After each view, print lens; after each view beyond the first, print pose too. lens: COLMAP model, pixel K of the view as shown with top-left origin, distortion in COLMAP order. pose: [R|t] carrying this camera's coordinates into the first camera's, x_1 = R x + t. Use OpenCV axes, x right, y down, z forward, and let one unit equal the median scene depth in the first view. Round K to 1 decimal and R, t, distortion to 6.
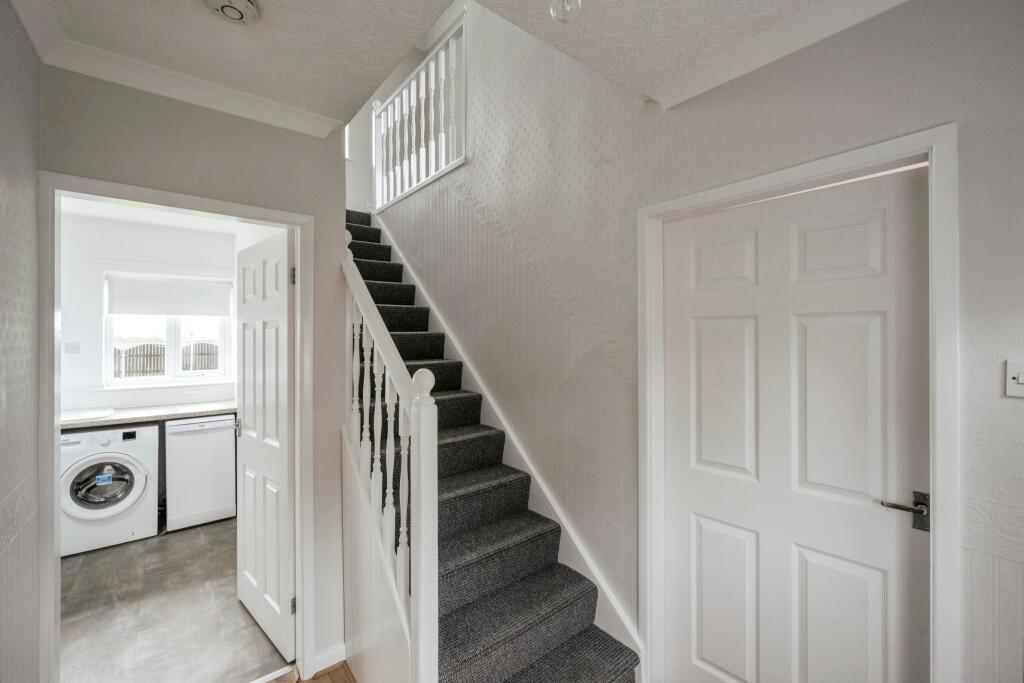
lens RADIAL K [[433.4, 0, 512.0], [0, 433.4, 341.5], [0, 0, 1]] dist [-0.000137, -0.000085]
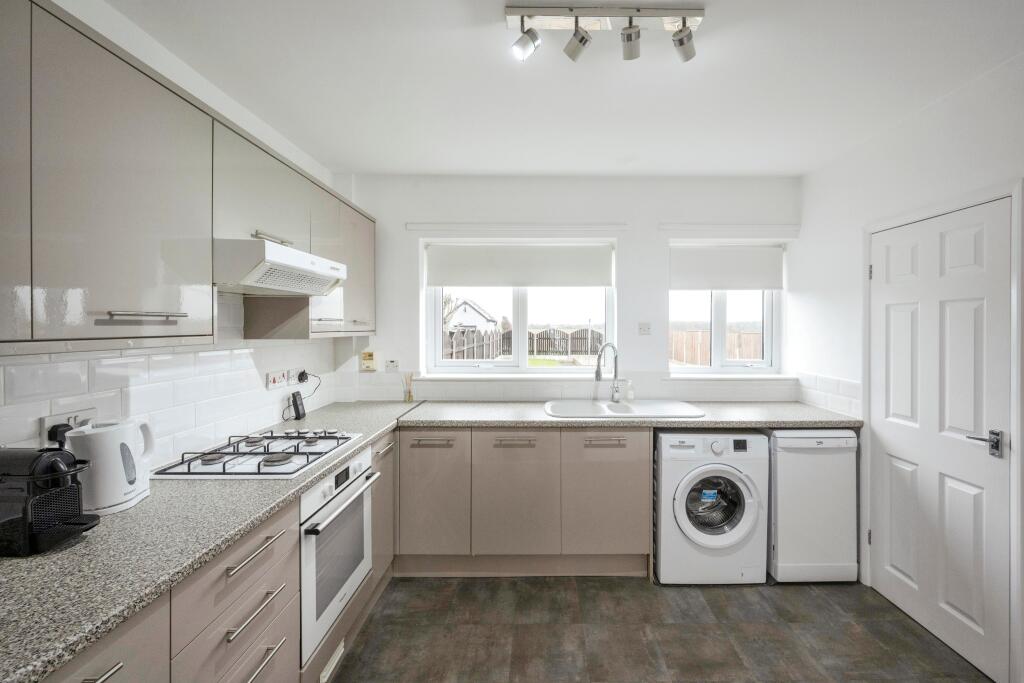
lens RADIAL K [[421.9, 0, 507.0], [0, 421.9, 330.6], [0, 0, 1]] dist [-0.000263, -0.000303]
pose [[0.734735, 0.004329, -0.678341, -0.650002], [-0.000996, 0.999985, 0.005303, 0.013399], [0.678354, -0.003221, 0.734728, 0.173979]]
